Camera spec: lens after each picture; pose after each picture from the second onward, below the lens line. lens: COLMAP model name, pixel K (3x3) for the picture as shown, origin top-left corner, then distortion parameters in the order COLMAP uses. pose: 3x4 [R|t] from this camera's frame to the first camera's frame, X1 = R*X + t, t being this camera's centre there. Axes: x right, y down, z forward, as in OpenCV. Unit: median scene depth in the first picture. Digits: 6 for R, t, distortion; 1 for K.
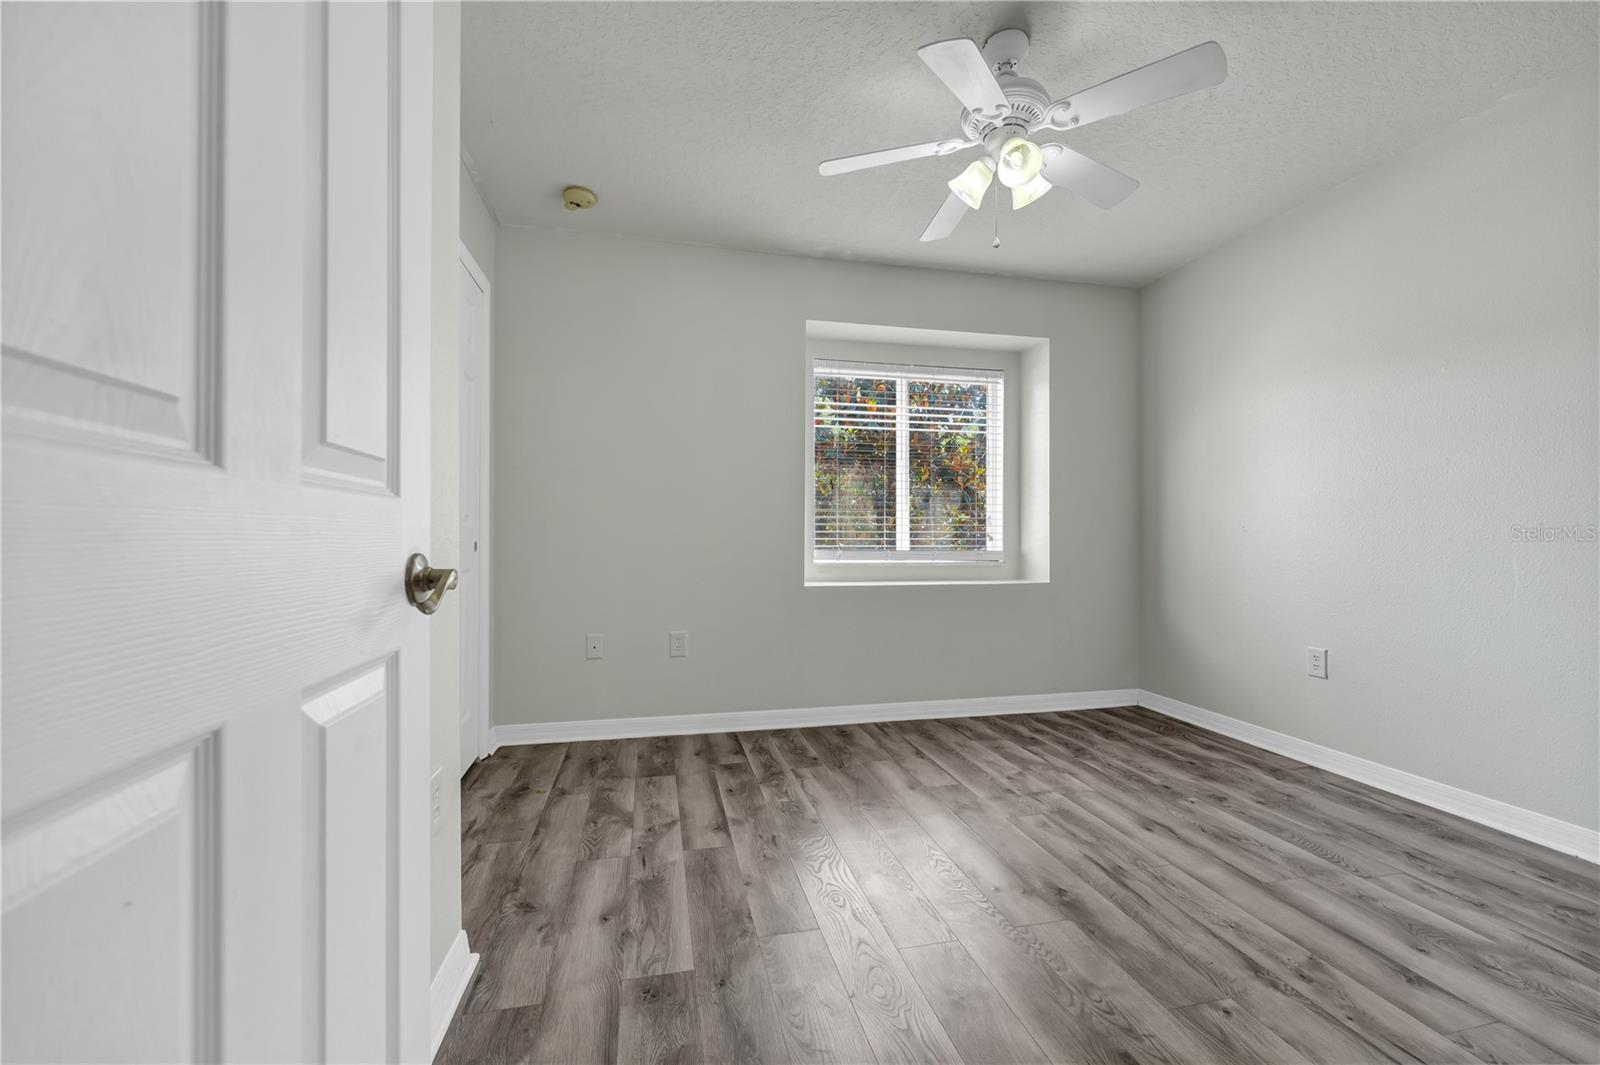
lens RADIAL K [[643.6, 0, 801.0], [0, 643.6, 536.4], [0, 0, 1]] dist [-0.000690, -0.000248]
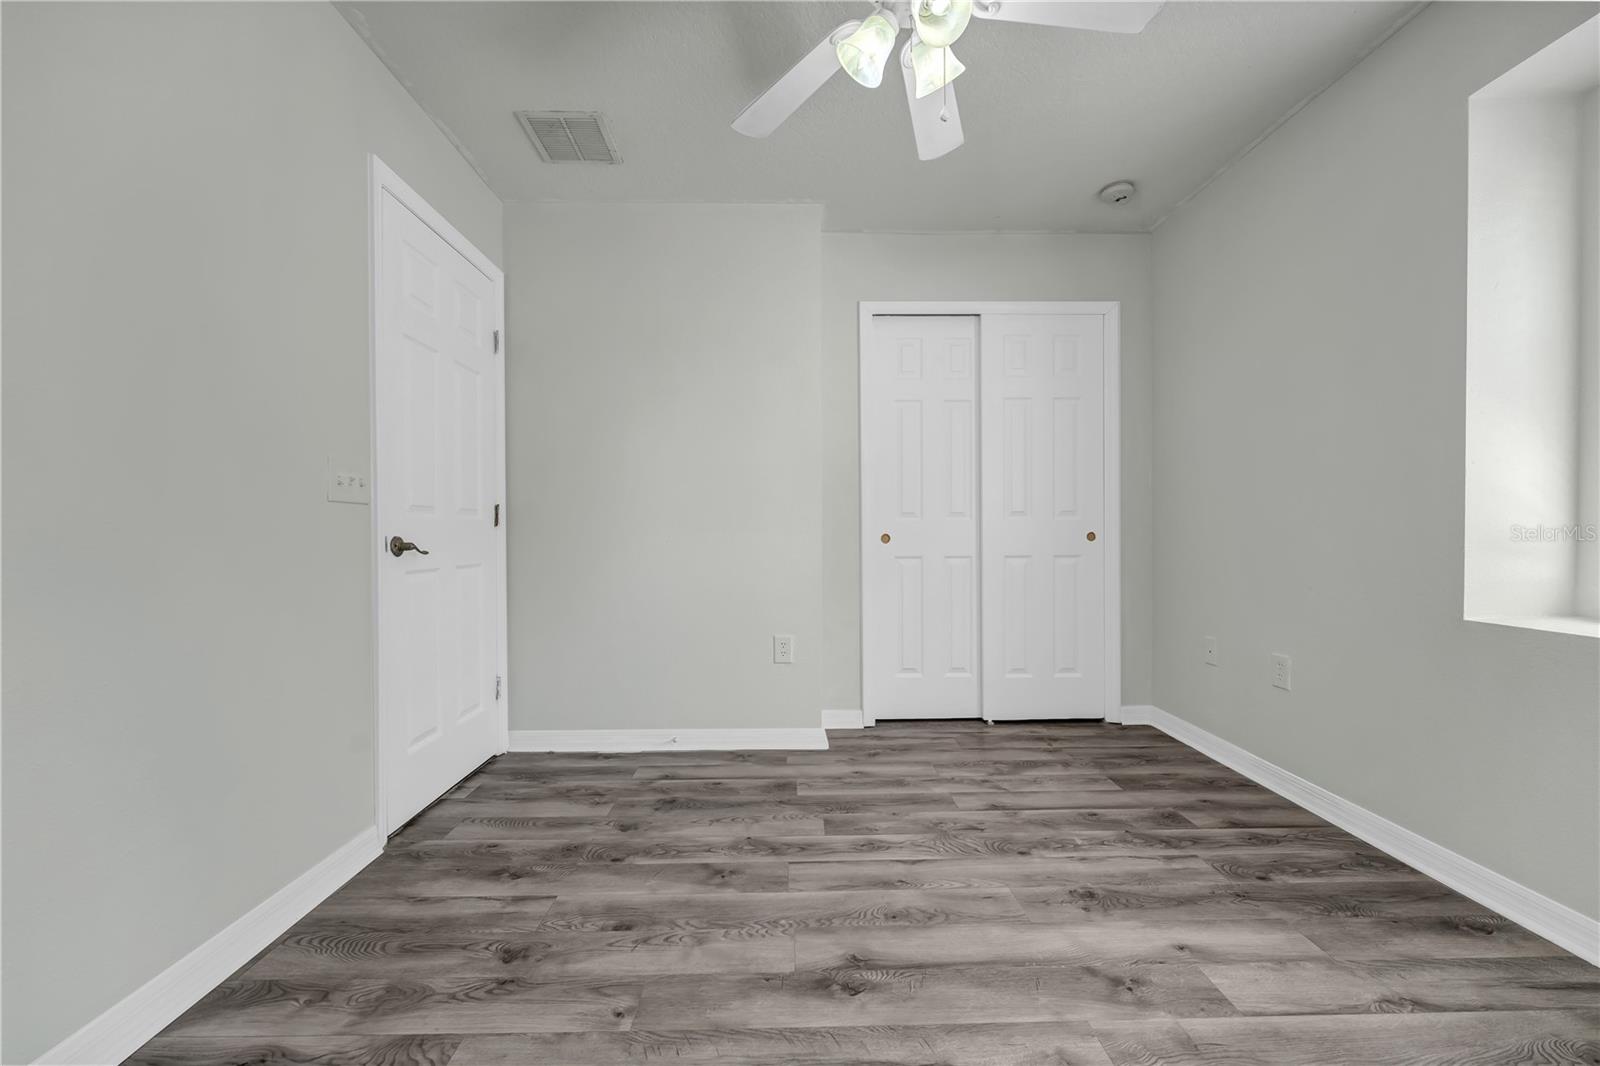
lens RADIAL K [[643.6, 0, 801.0], [0, 643.6, 536.9], [0, 0, 1]] dist [-0.000690, -0.000248]
pose [[-0.205148, 0.007303, -0.978704, 0.829527], [0.007338, 0.999956, 0.005923, 0.005748], [0.978704, -0.005967, -0.205192, 0.786411]]
